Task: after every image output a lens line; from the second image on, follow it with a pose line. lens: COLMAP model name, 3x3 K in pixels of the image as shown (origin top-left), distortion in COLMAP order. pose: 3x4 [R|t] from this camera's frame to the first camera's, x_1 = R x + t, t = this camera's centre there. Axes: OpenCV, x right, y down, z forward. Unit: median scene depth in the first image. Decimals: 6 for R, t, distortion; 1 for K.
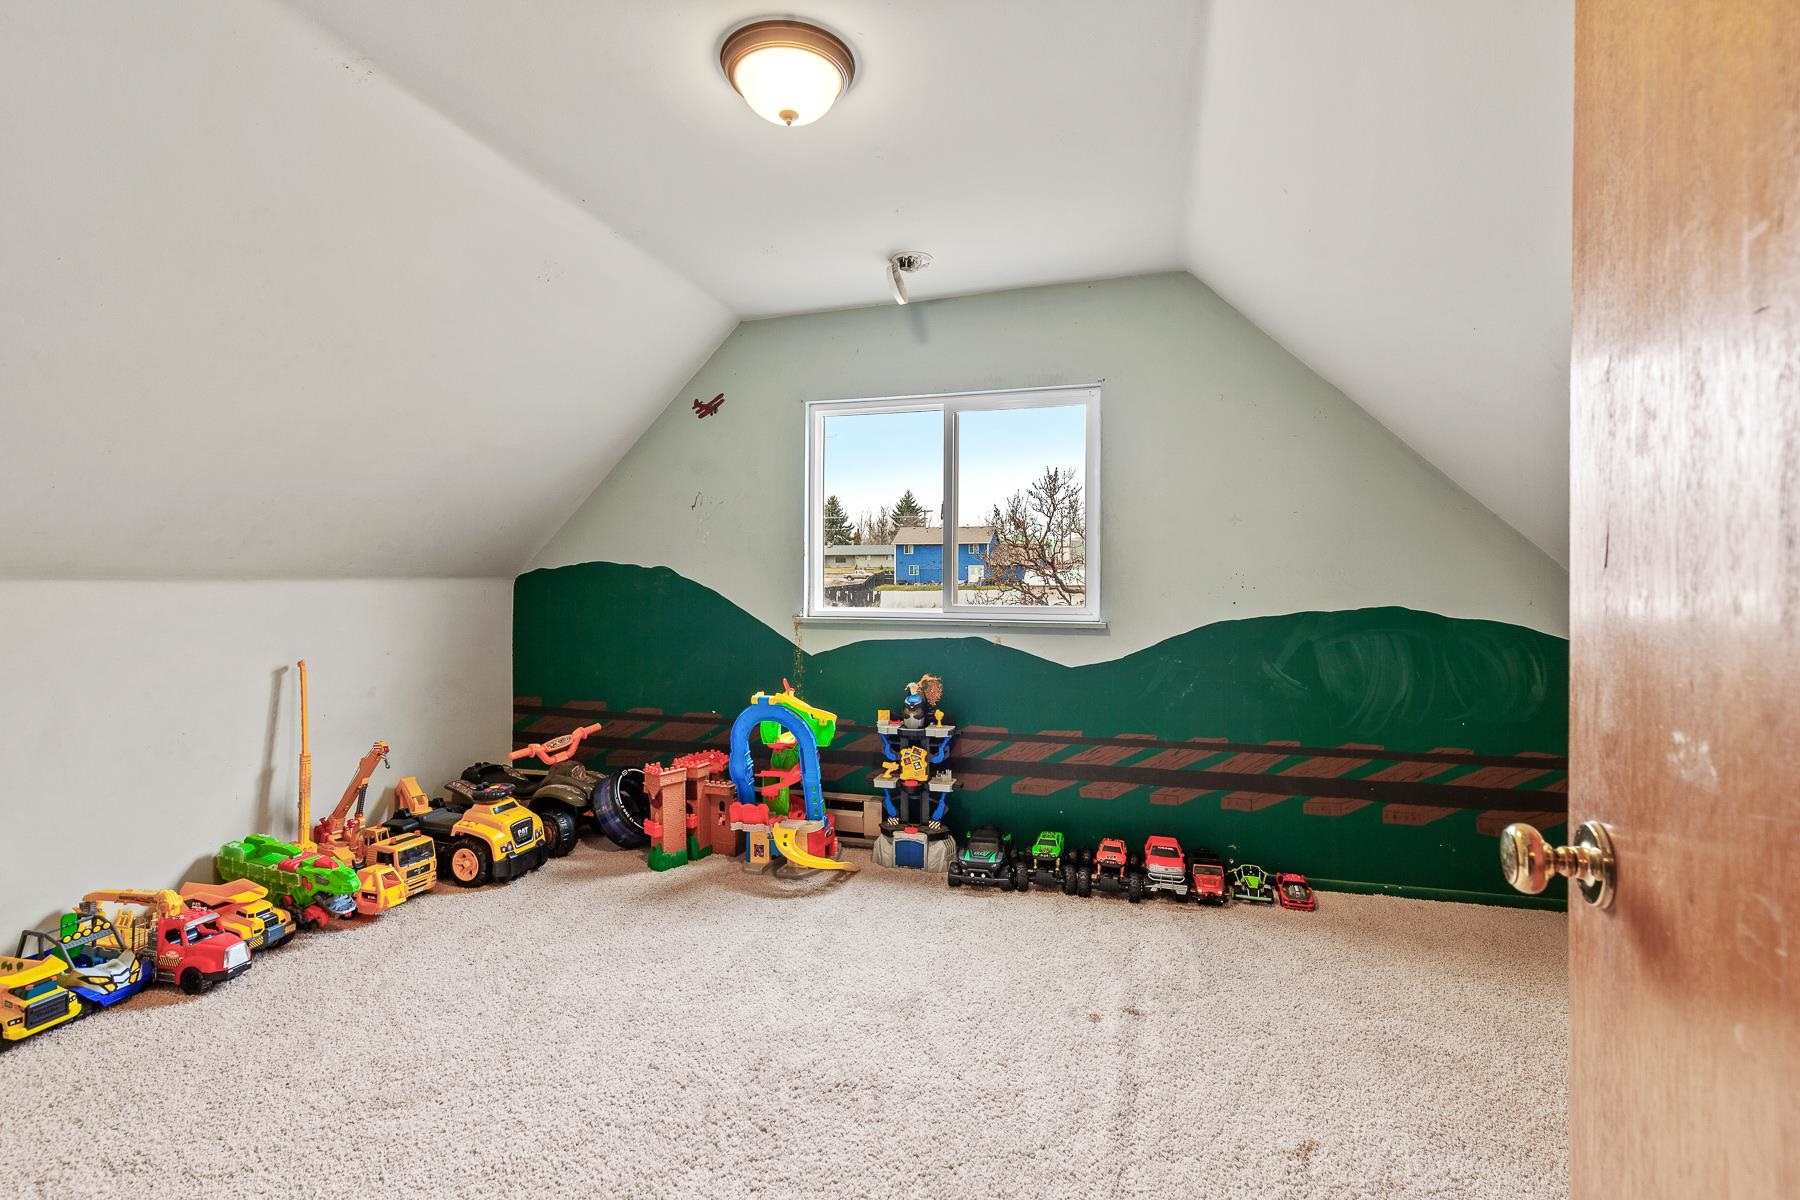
lens RADIAL K [[808.9, 0, 902.6], [0, 808.9, 591.8], [0, 0, 1]] dist [0.003496, -0.000684]
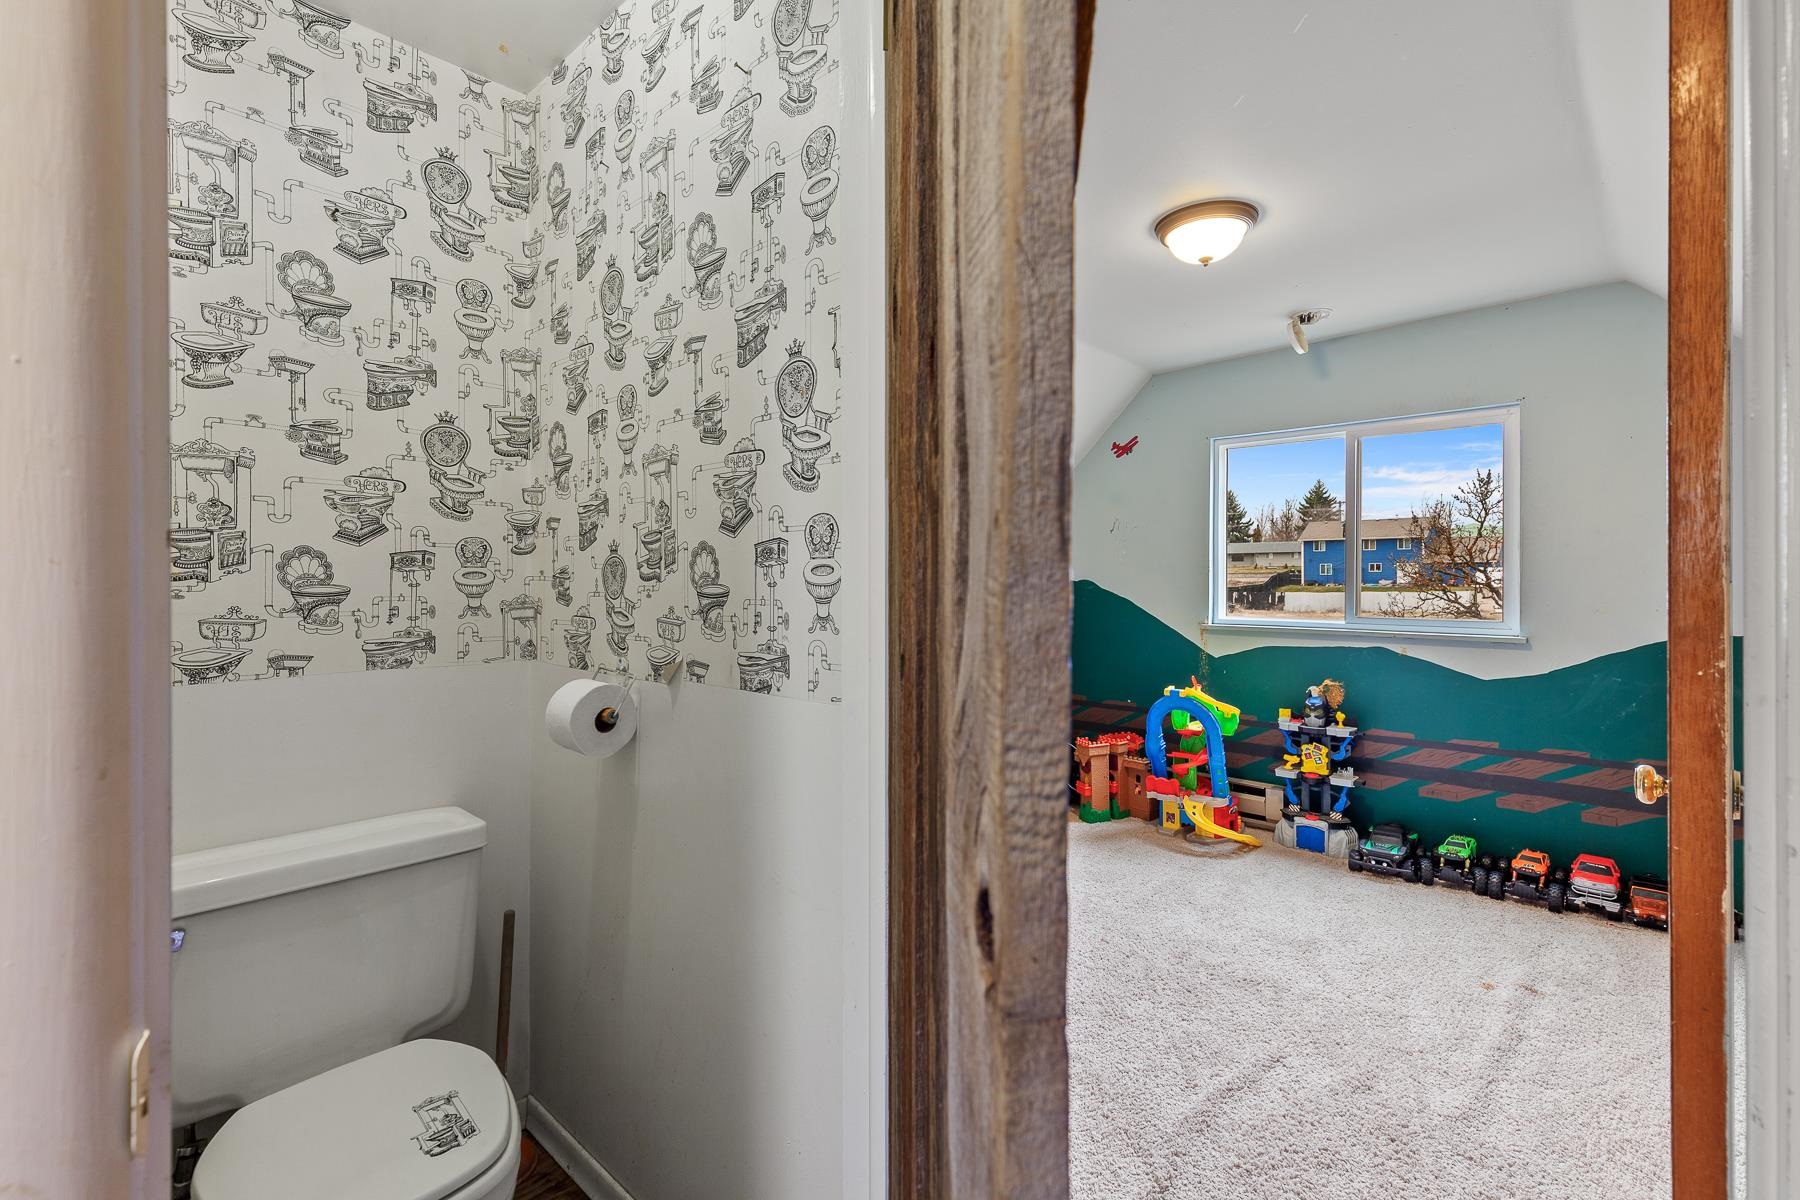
lens RADIAL K [[808.9, 0, 905.0], [0, 808.9, 576.8], [0, 0, 1]] dist [0.003496, -0.000684]
pose [[0.893222, -0.001444, -0.449614, 0.011695], [-0.006314, 0.999856, -0.015755, -0.017185], [0.449572, 0.016912, 0.893084, -0.259209]]
